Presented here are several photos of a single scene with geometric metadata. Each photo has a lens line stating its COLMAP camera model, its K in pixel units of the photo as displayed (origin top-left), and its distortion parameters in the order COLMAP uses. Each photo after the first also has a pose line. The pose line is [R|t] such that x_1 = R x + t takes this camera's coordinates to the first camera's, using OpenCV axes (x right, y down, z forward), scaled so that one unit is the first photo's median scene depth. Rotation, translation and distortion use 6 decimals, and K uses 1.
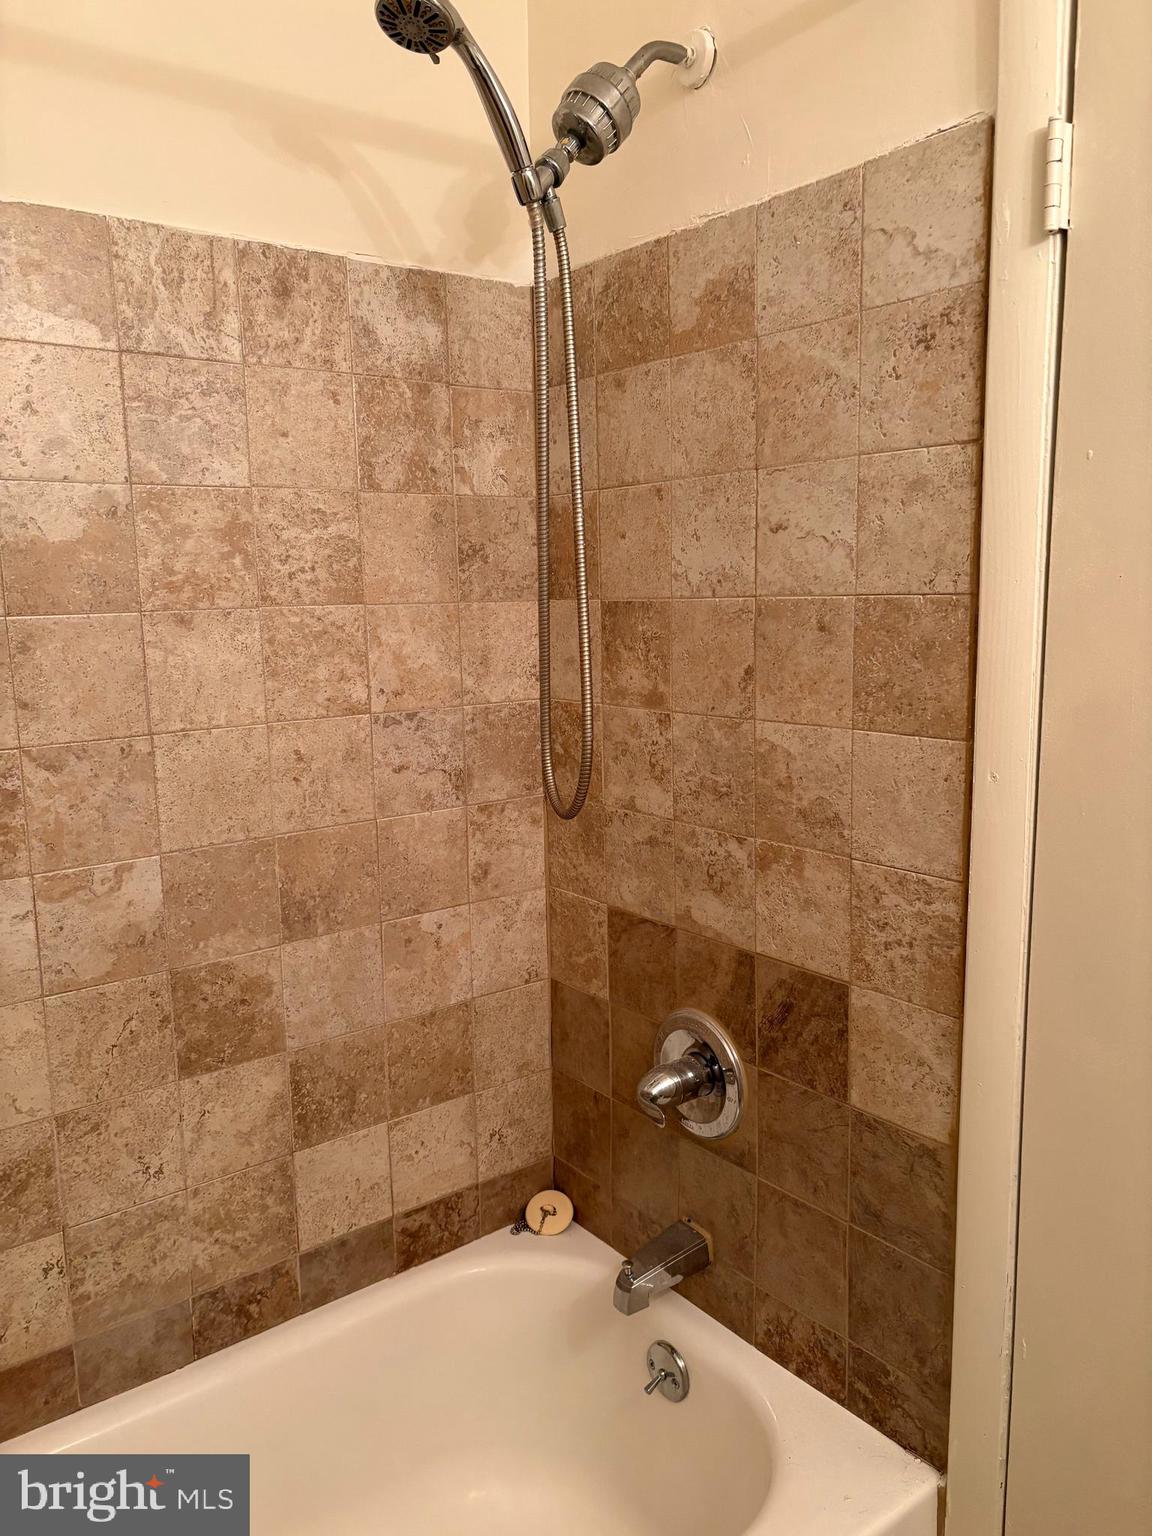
lens RADIAL K [[1165.4, 0, 573.4], [0, 1165.4, 767.0], [0, 0, 1]] dist [0.038341, -0.039926]
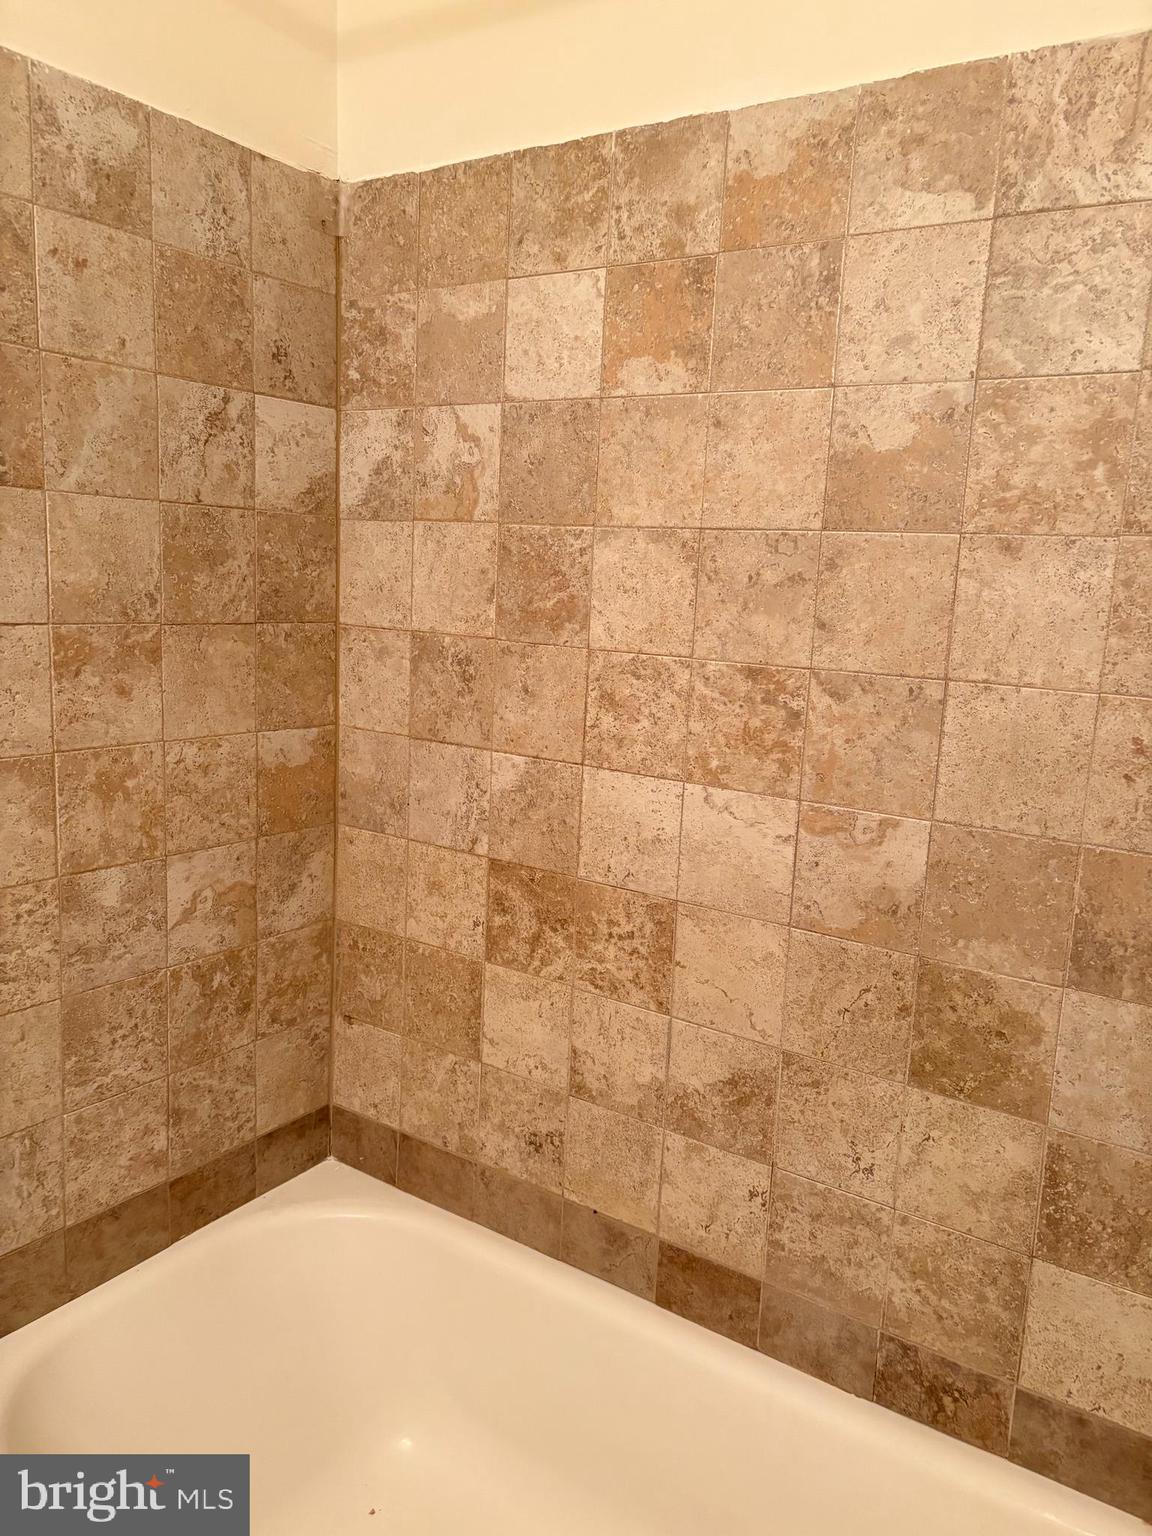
lens RADIAL K [[1165.4, 0, 574.8], [0, 1165.4, 776.5], [0, 0, 1]] dist [0.038341, -0.039926]
pose [[0.316615, 0.199697, -0.927295, 0.355637], [-0.206763, 0.968610, 0.137998, -0.021040], [0.925745, 0.148038, 0.347967, 0.463456]]
